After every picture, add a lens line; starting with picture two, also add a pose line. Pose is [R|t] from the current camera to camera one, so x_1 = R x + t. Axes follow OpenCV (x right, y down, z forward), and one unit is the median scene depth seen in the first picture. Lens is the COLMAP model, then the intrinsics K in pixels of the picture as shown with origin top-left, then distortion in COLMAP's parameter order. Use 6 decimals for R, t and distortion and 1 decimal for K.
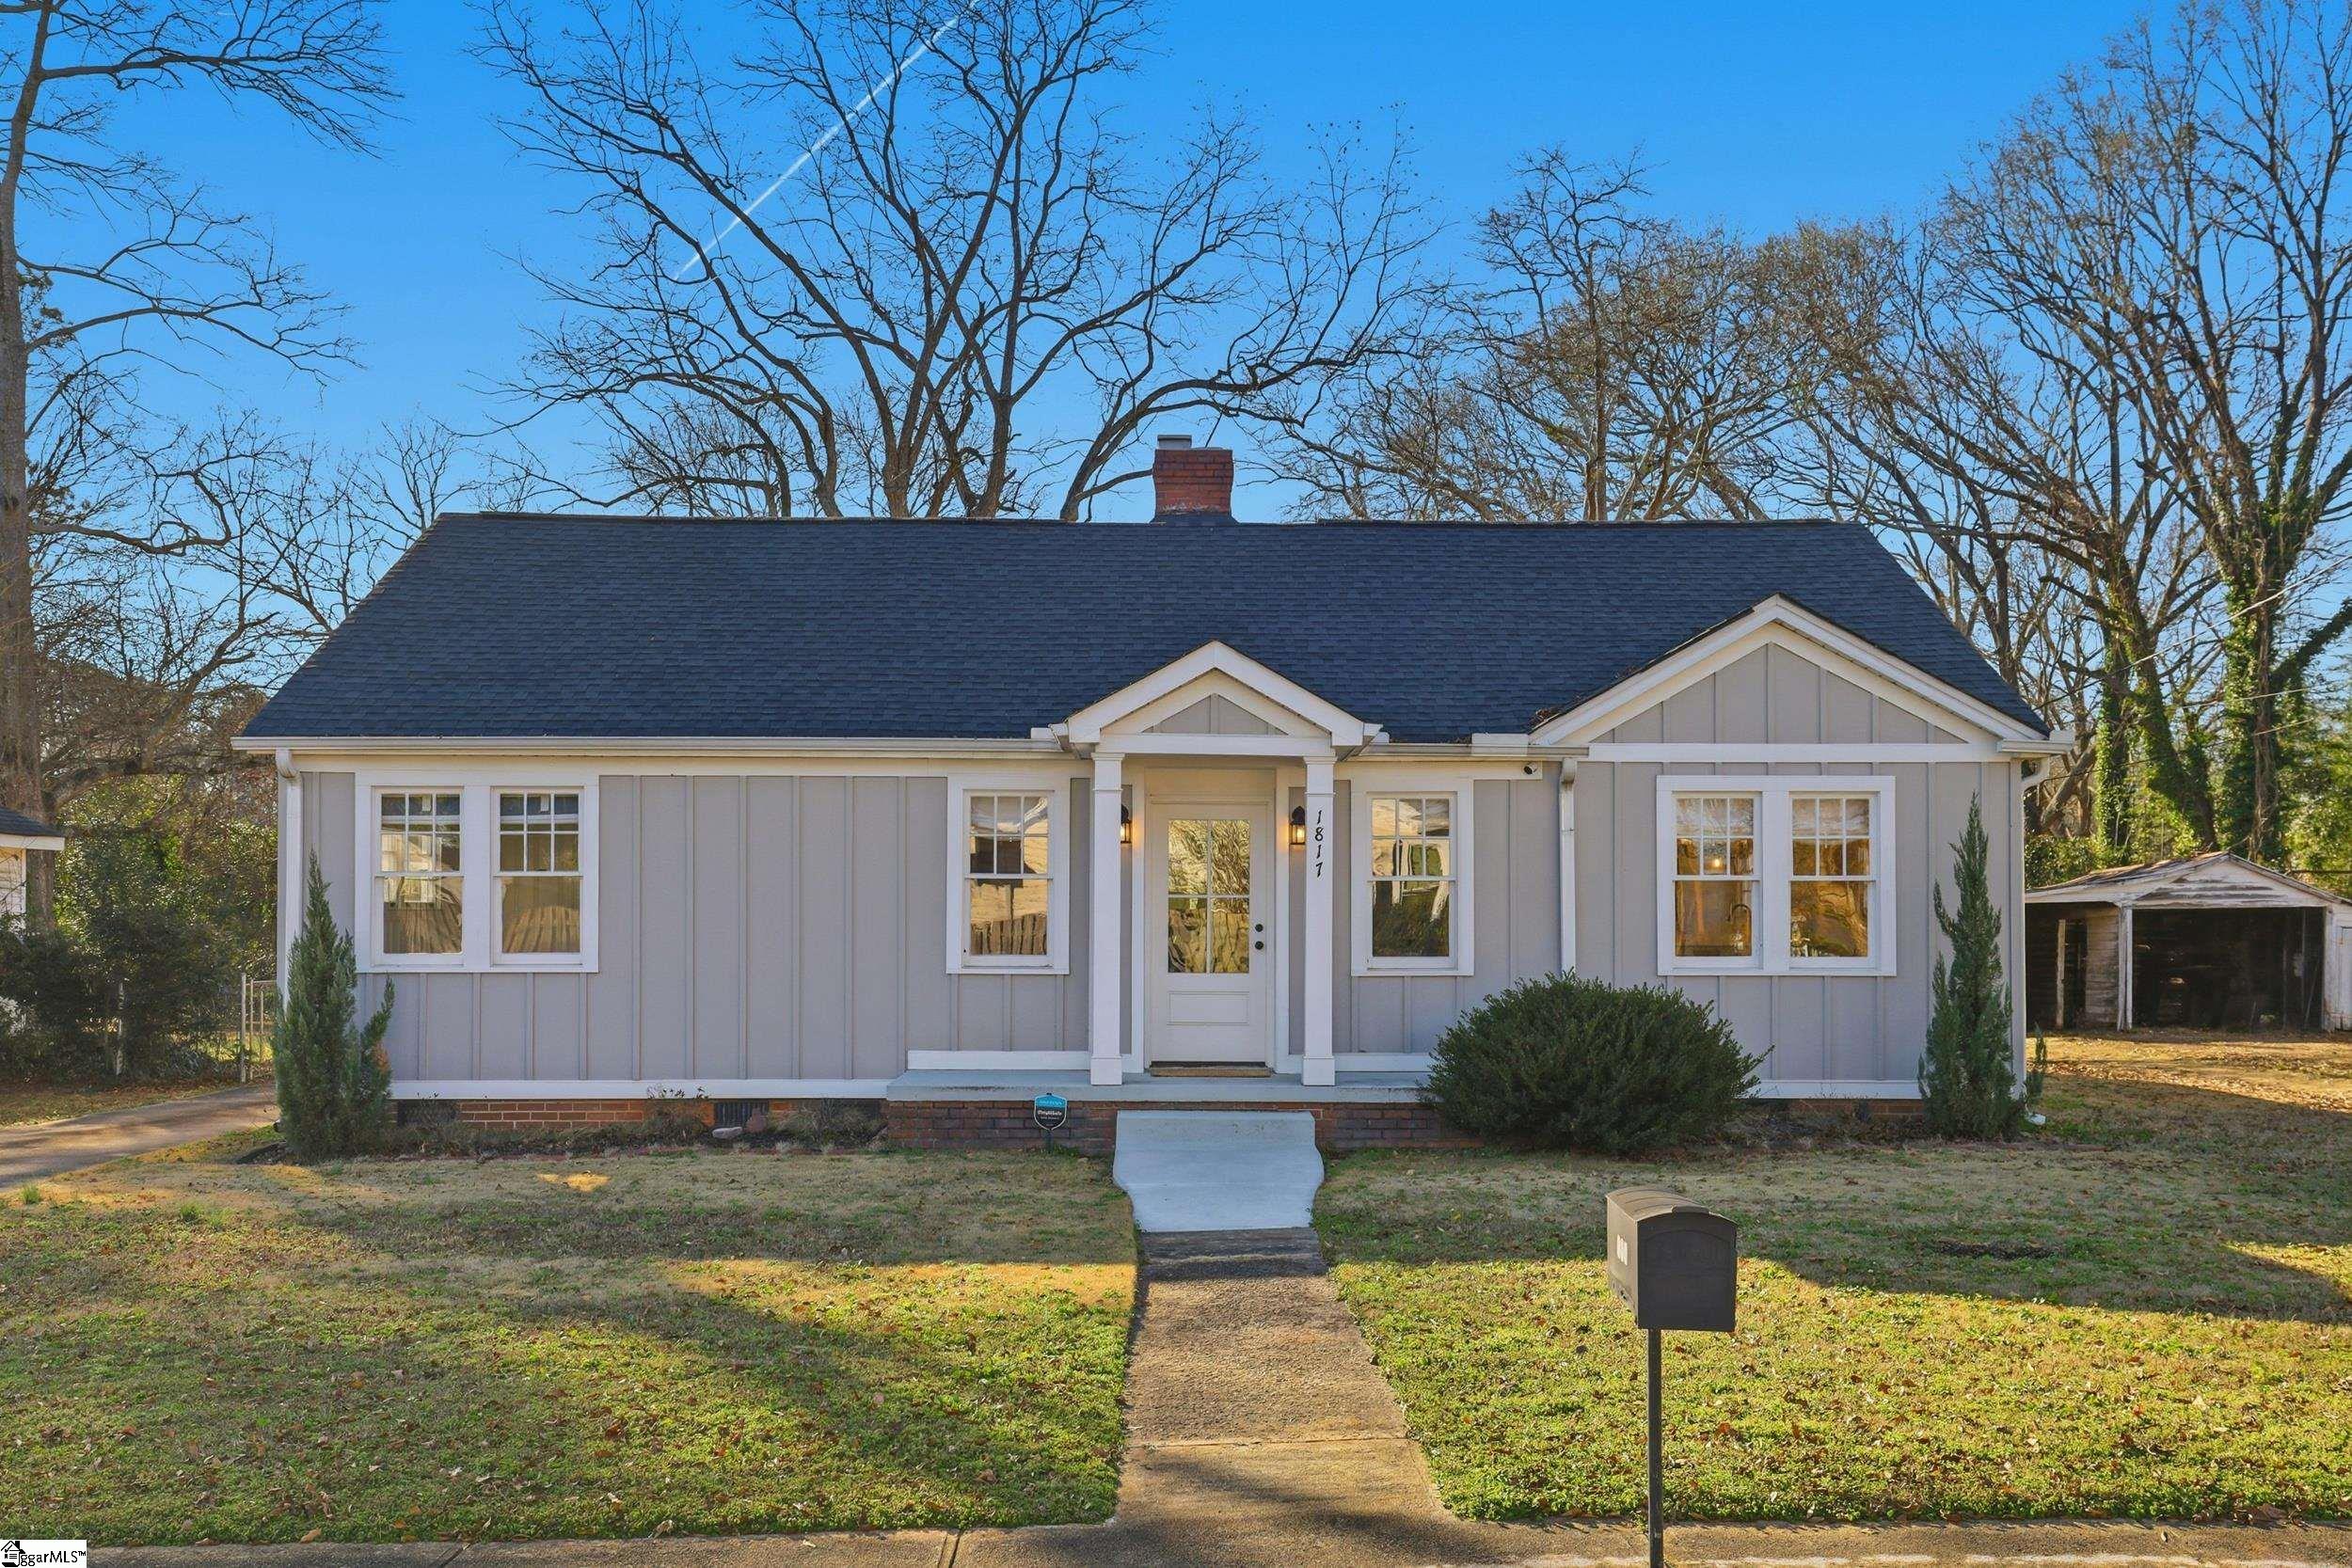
lens RADIAL K [[2222.1, 0, 1176.0], [0, 2222.1, 784.0], [0, 0, 1]] dist [0.013279, 0.004885]
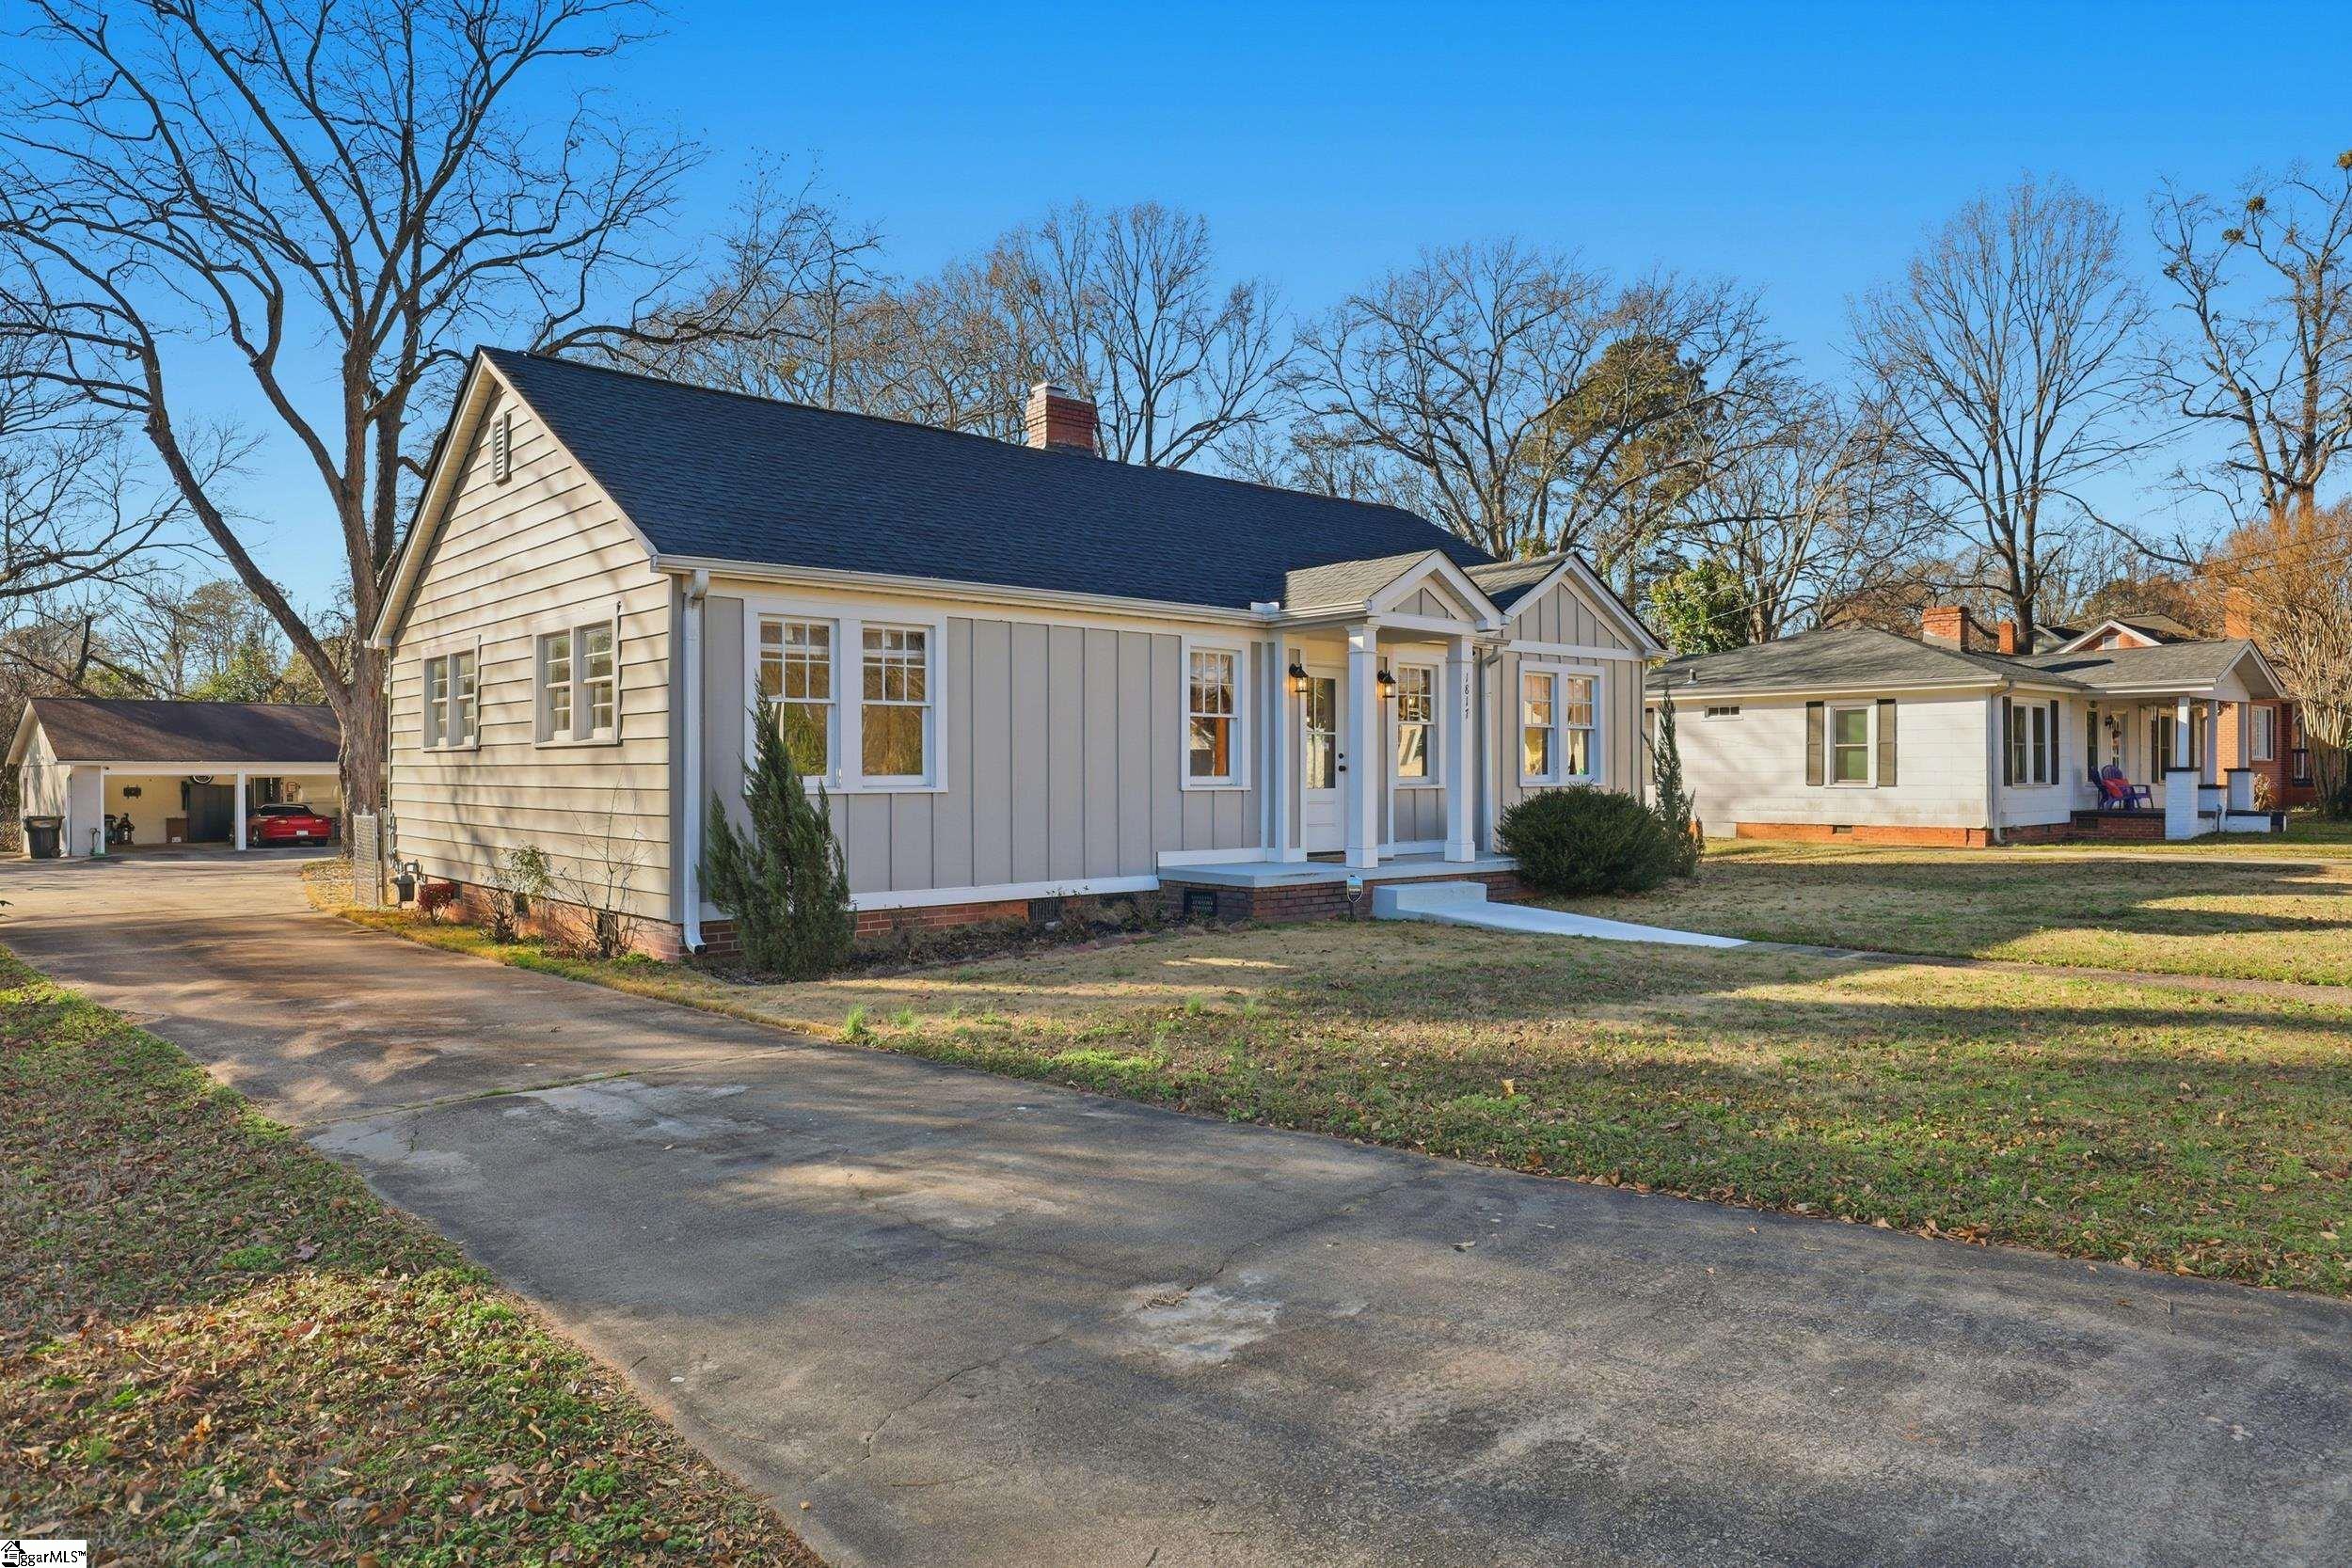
lens RADIAL K [[1423.3, 0, 1176.0], [0, 1423.3, 784.0], [0, 0, 1]] dist [-0.001108, -0.000191]
pose [[0.773400, -0.009903, 0.633841, -0.623772], [-0.040742, 0.997034, 0.065290, 0.028415], [-0.632607, -0.076319, 0.770703, 0.374249]]
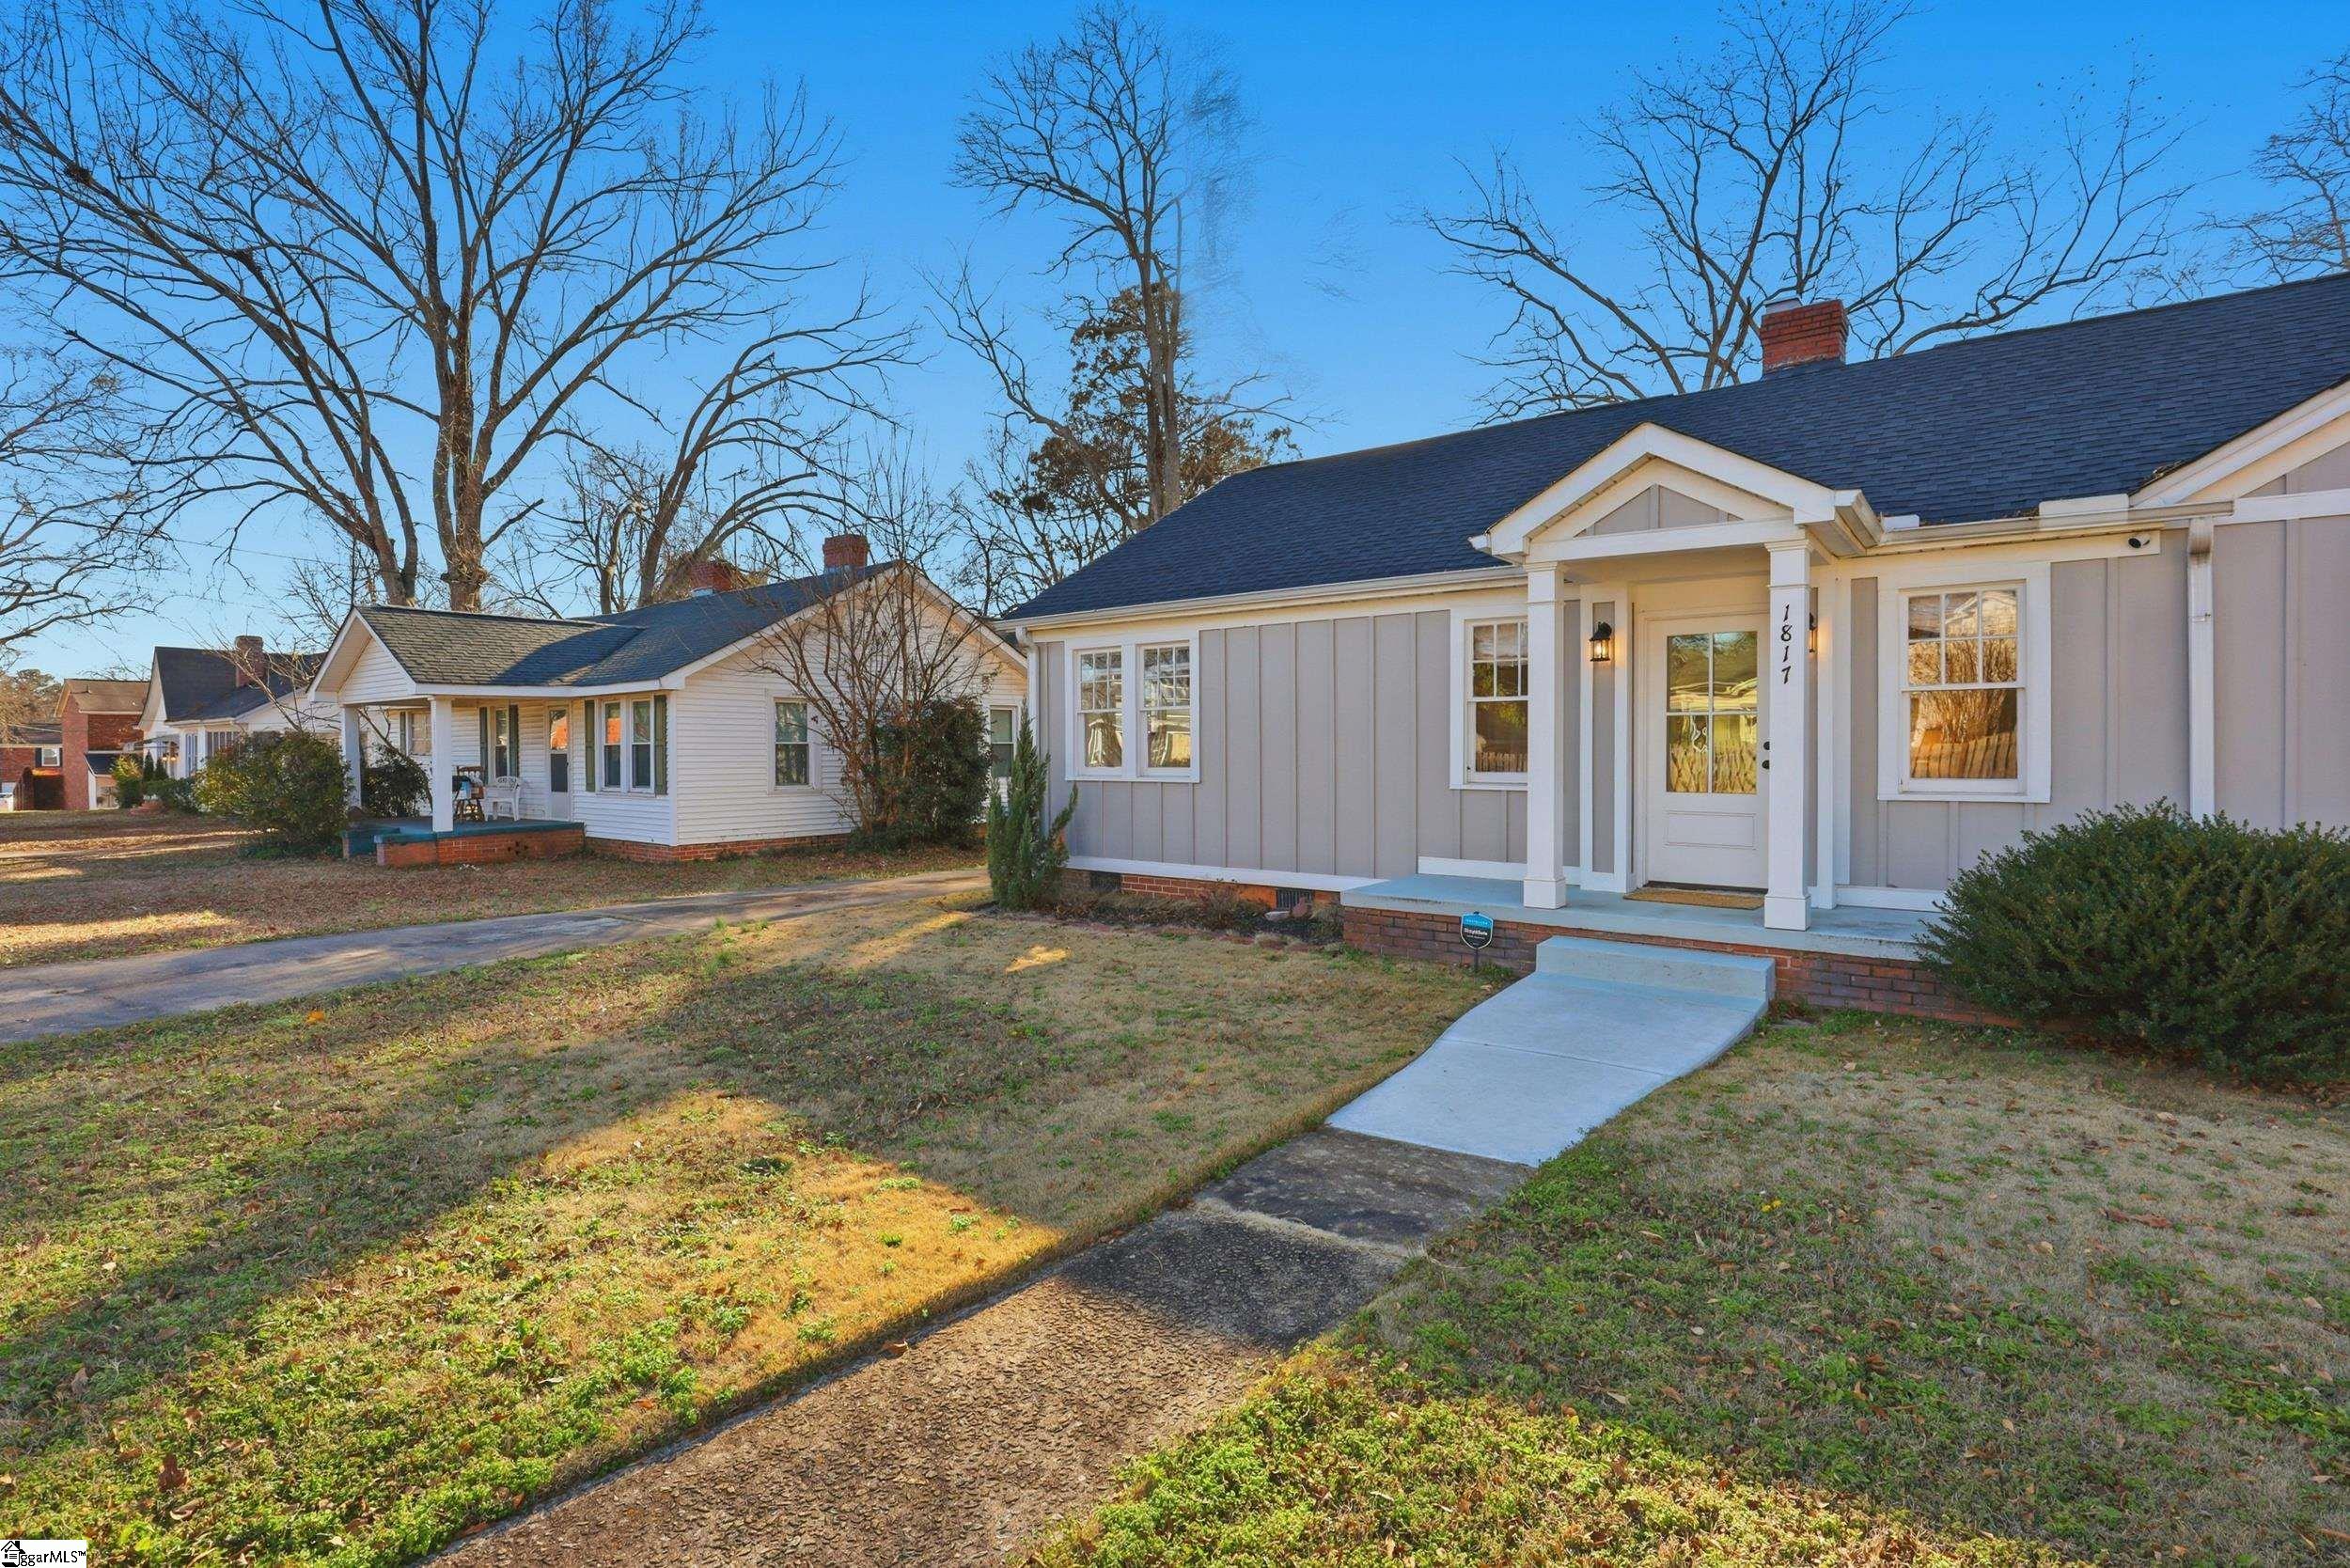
lens RADIAL K [[1098.7, 0, 1167.4], [0, 1098.7, 764.9], [0, 0, 1]] dist [-0.055432, 0.011048]
pose [[0.762462, 0.005558, -0.647009, 0.140314], [0.041744, 0.997457, 0.057761, 0.036143], [0.645685, -0.071050, 0.760291, 0.498138]]
